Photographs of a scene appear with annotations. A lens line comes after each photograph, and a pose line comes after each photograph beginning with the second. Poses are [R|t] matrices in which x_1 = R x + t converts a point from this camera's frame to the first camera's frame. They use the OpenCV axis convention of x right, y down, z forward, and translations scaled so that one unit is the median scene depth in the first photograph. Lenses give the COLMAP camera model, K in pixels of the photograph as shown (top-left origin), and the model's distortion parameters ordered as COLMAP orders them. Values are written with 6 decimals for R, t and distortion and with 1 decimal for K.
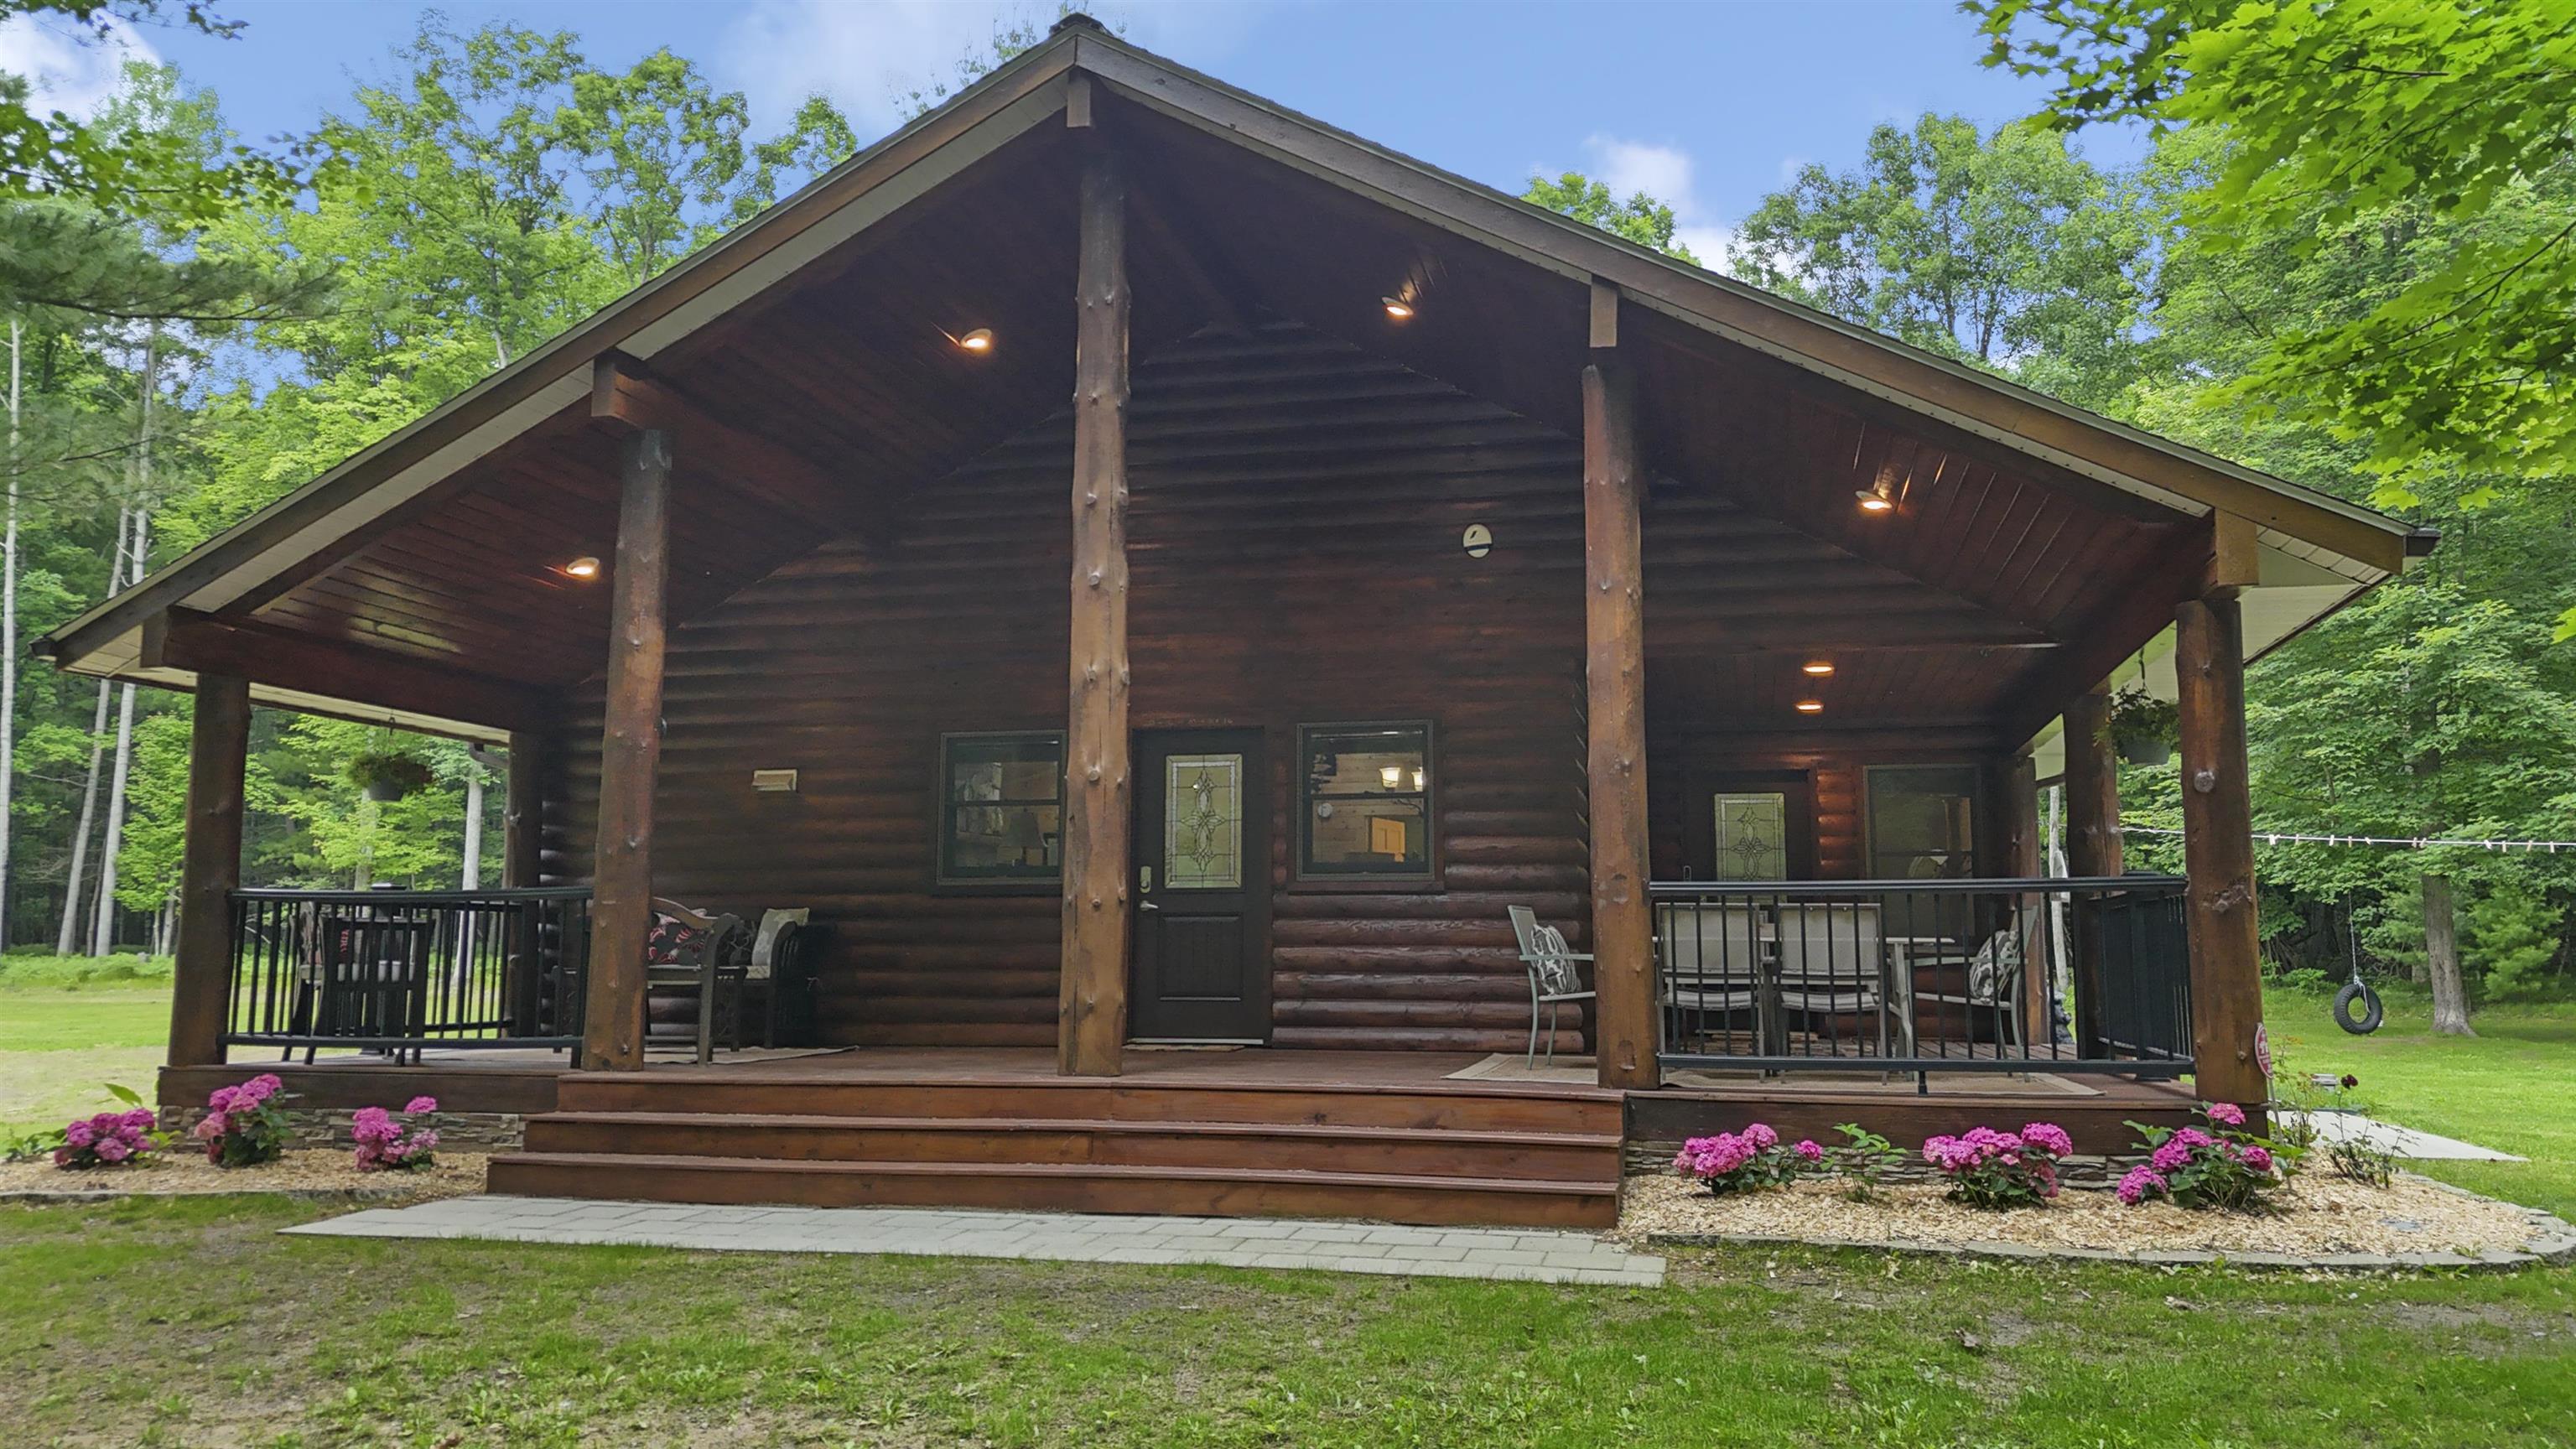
lens RADIAL K [[1879.5, 0, 1288.0], [0, 1879.5, 724.5], [0, 0, 1]] dist [0.042075, -0.001871]
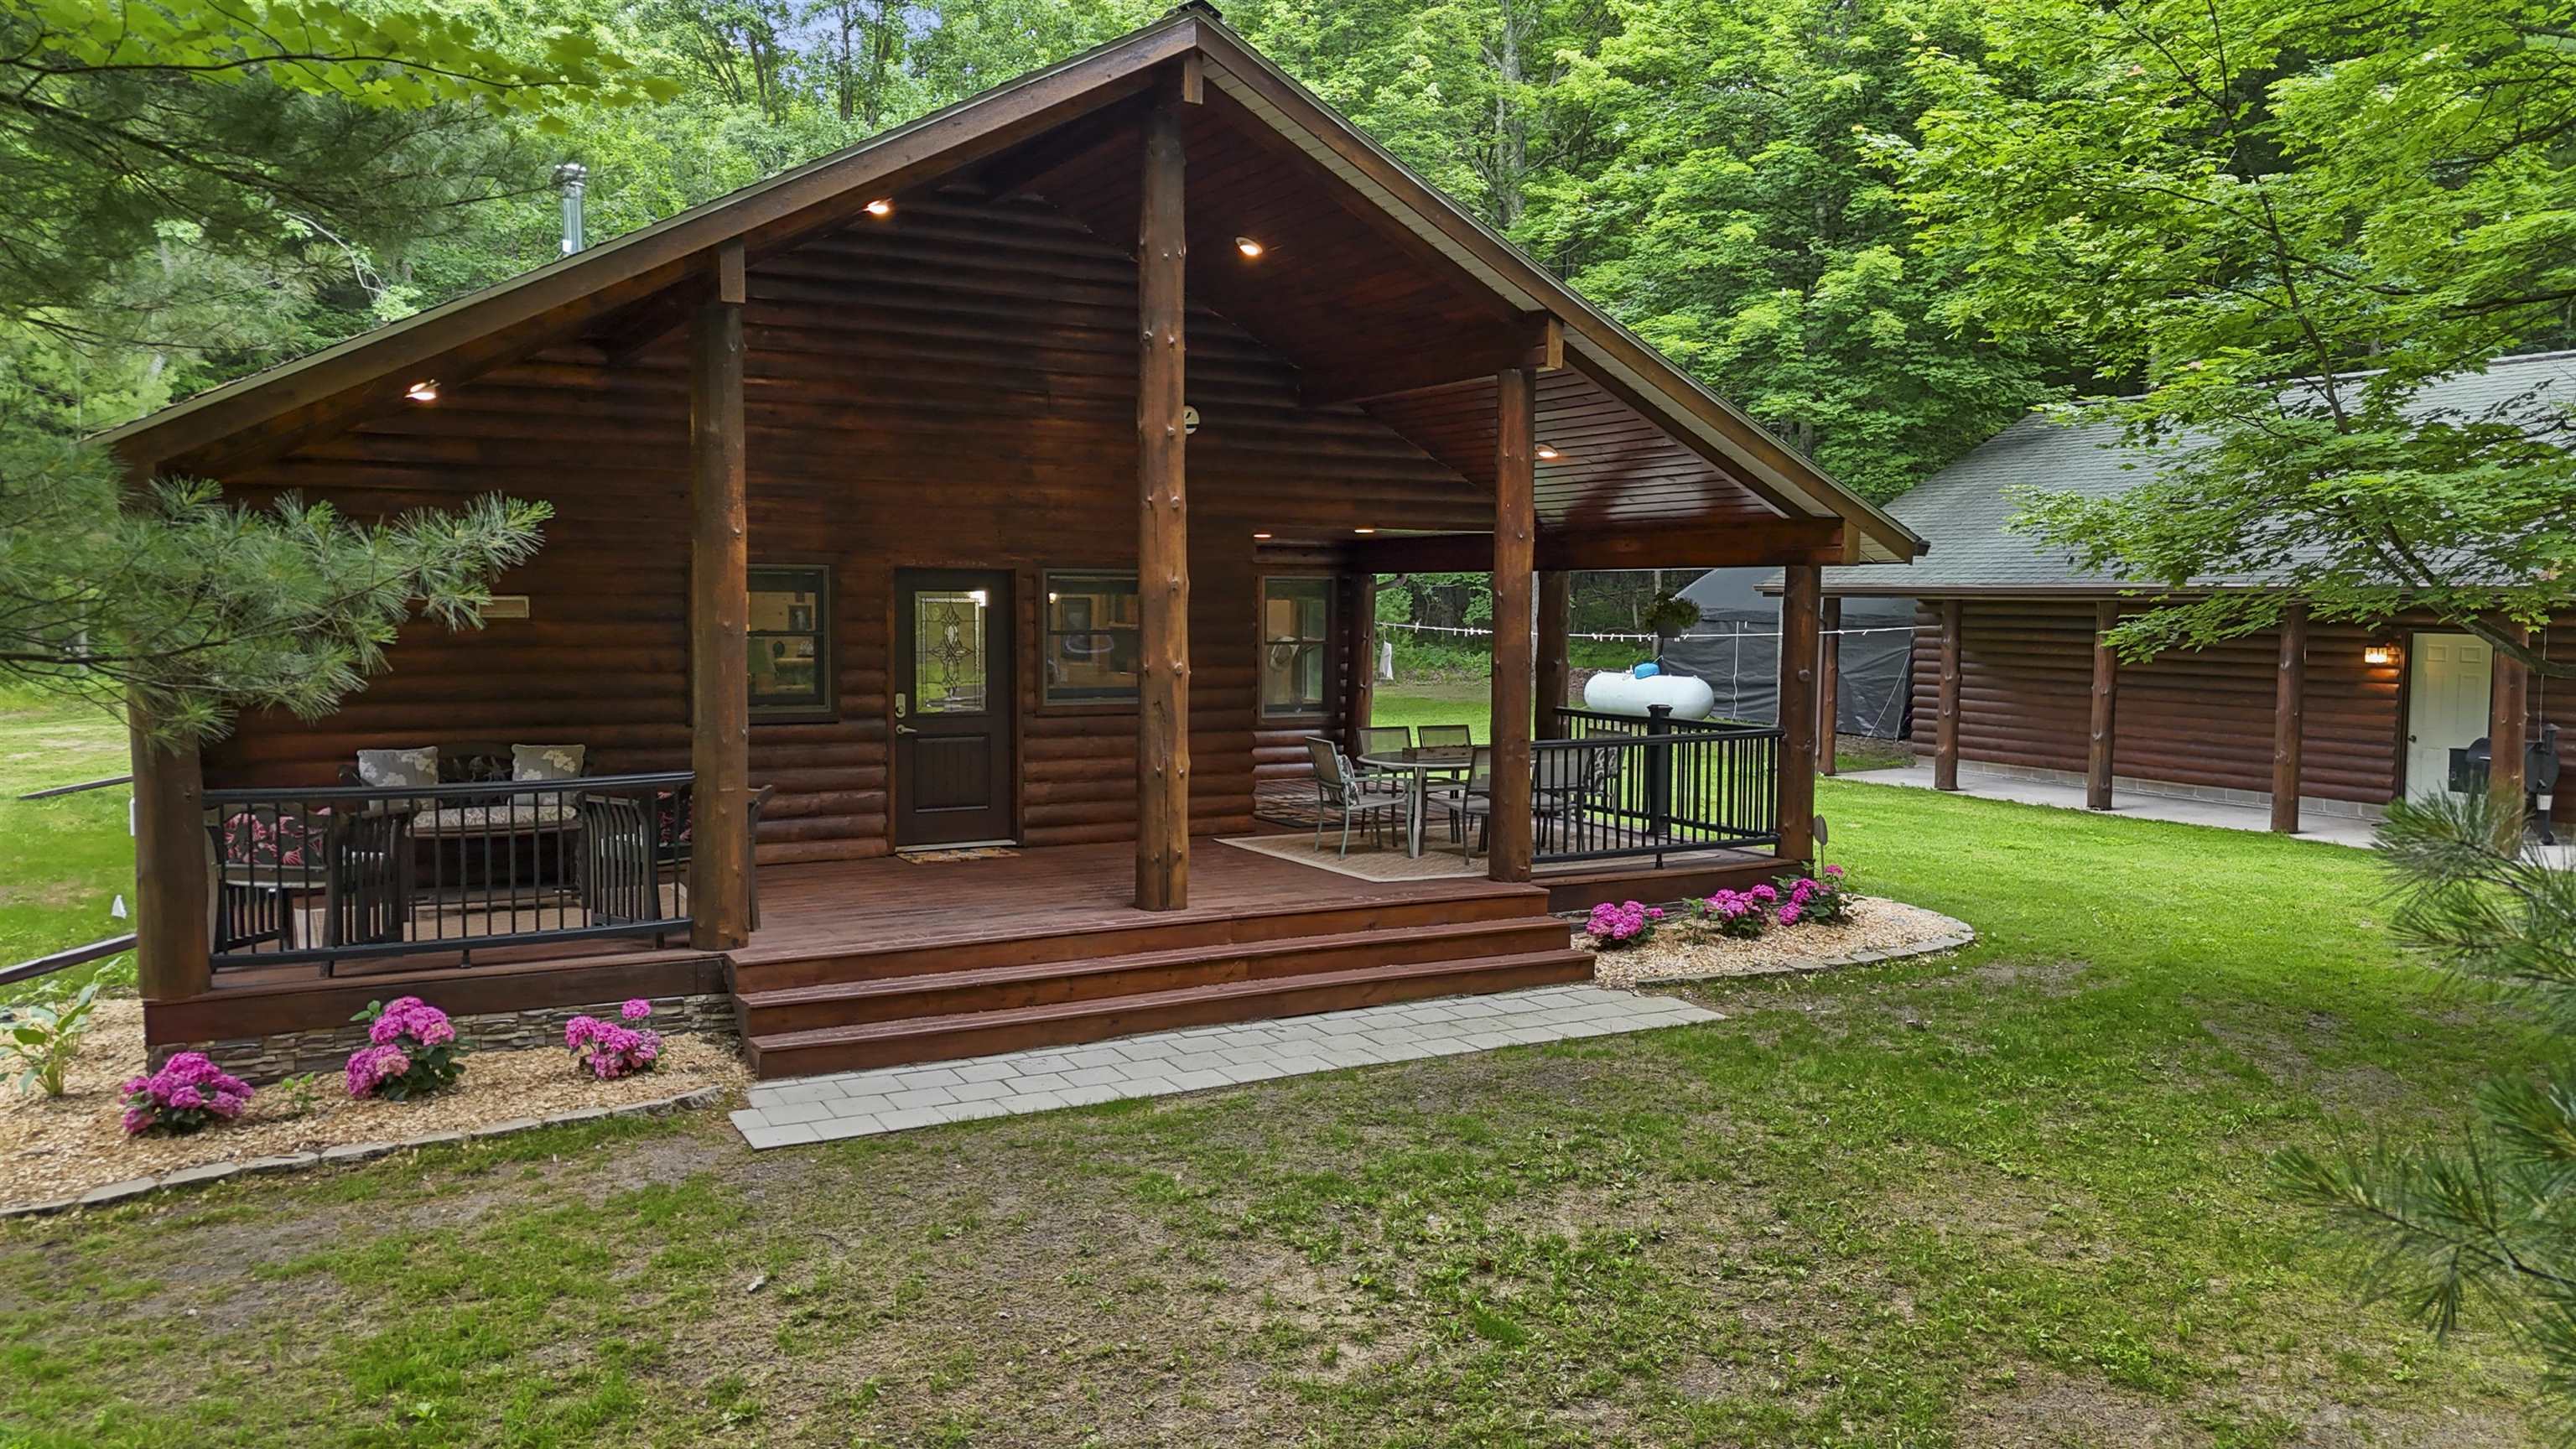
lens RADIAL K [[1879.5, 0, 1288.0], [0, 1879.5, 724.5], [0, 0, 1]] dist [0.042075, -0.001871]
pose [[0.734090, -0.046024, 0.677491, -0.708155], [-0.088965, 0.982582, 0.163148, -0.114328], [-0.673200, -0.180038, 0.717209, 0.064101]]
